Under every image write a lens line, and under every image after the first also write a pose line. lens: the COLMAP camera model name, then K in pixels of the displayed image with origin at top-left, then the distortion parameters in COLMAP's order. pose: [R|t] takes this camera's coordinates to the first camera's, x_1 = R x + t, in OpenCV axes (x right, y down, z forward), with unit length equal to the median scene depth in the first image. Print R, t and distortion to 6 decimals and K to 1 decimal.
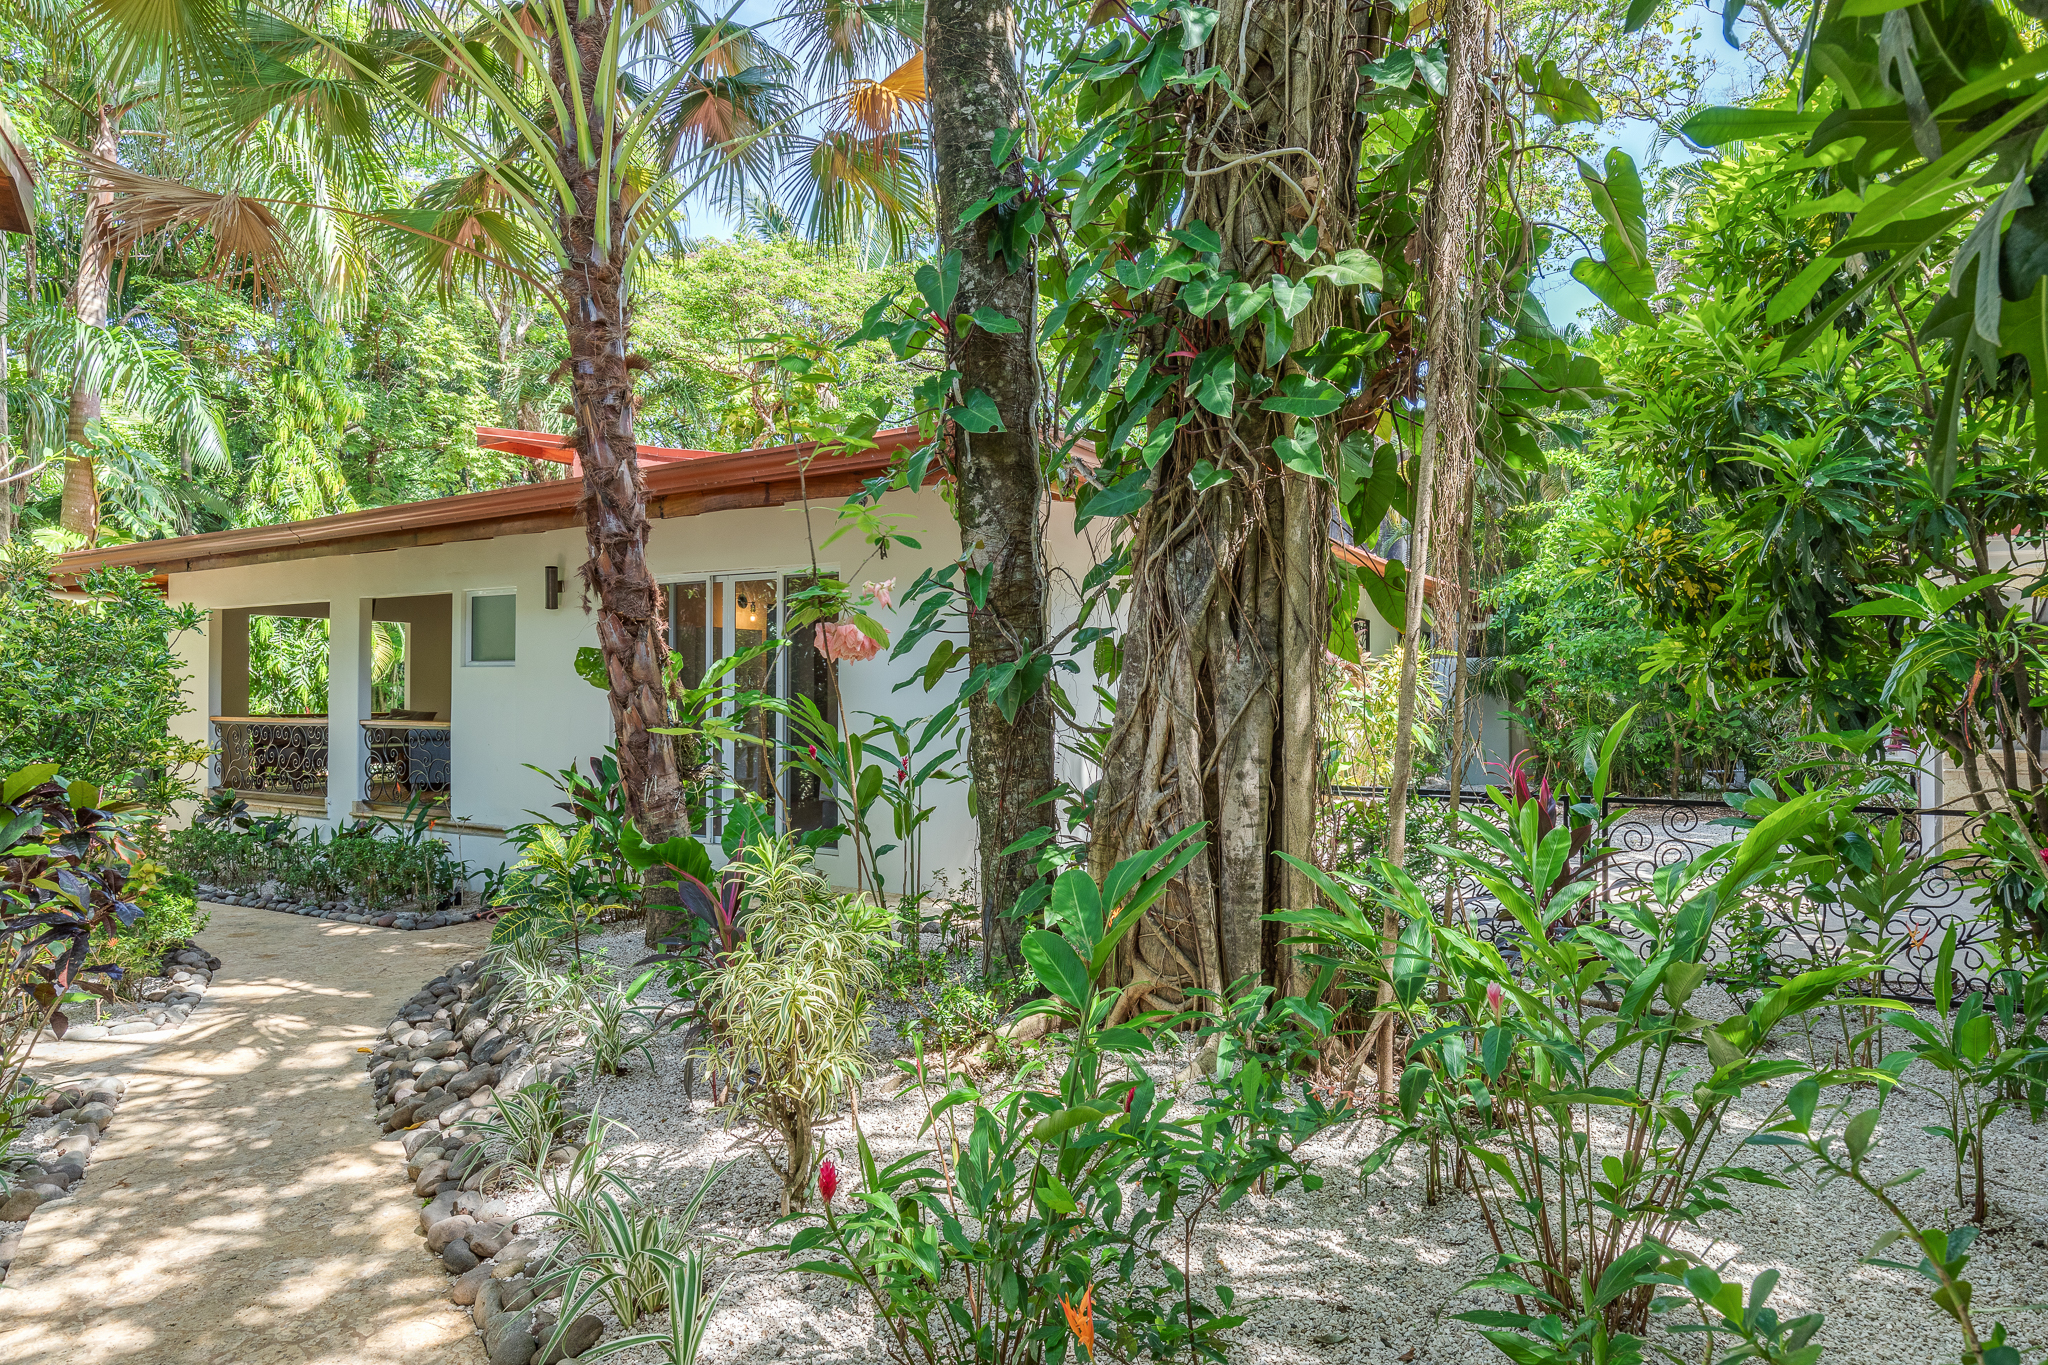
lens RADIAL K [[1119.5, 0, 987.3], [0, 1119.5, 688.9], [0, 0, 1]] dist [-0.000135, 0.001616]
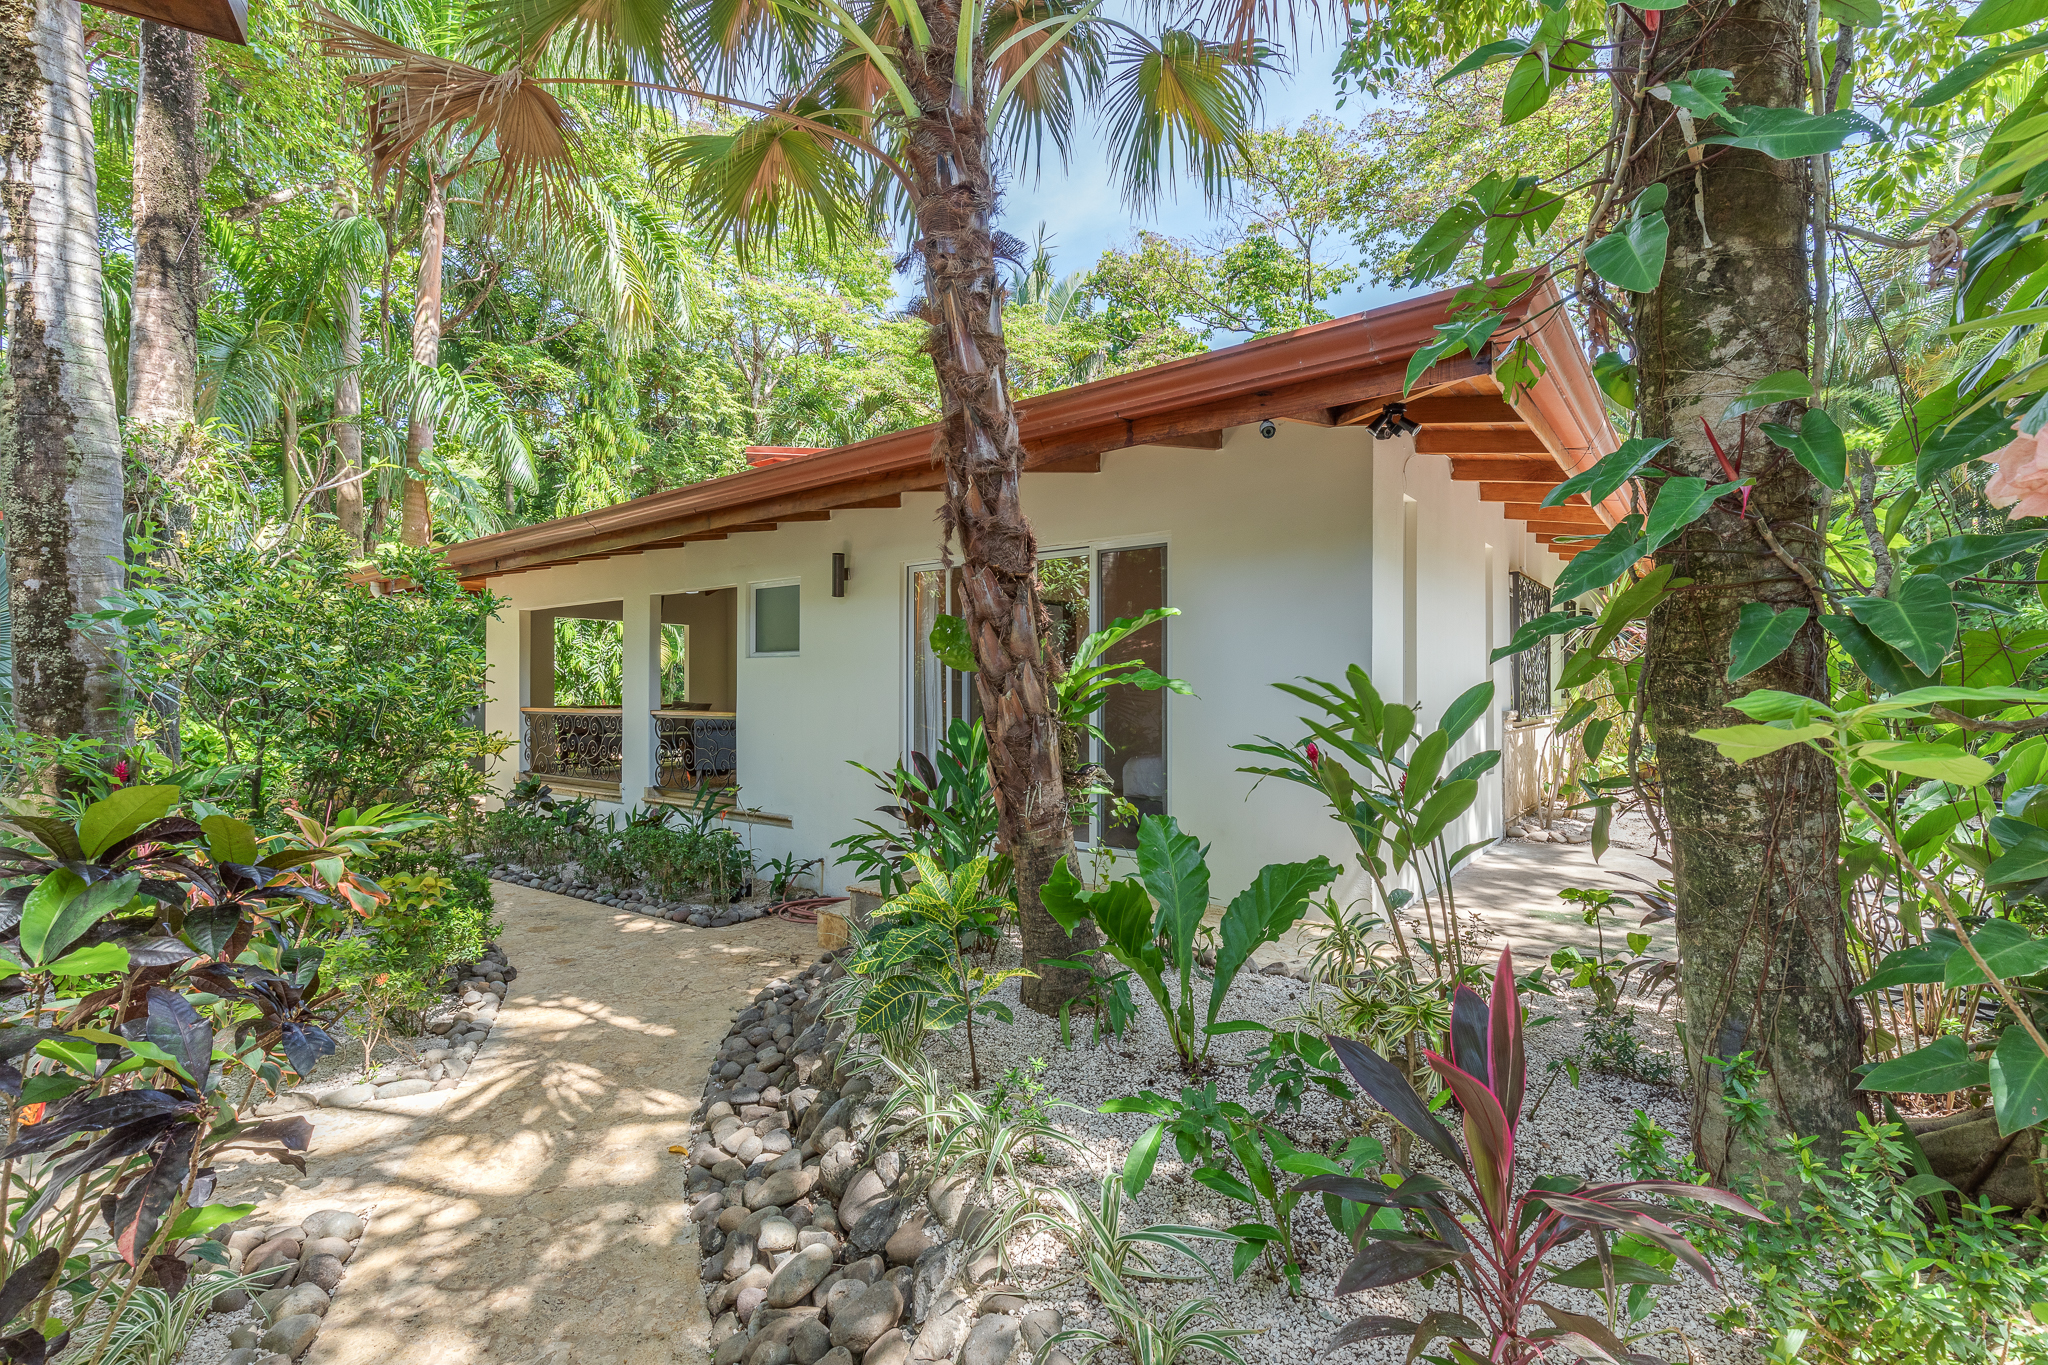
lens RADIAL K [[933.7, 0, 1040.3], [0, 933.7, 687.4], [0, 0, 1]] dist [0.004225, -0.000226]
pose [[0.994097, -0.003334, -0.108442, -0.111731], [0.003617, 0.999991, 0.002414, 0.006000], [0.108433, -0.002792, 0.994100, 0.184011]]
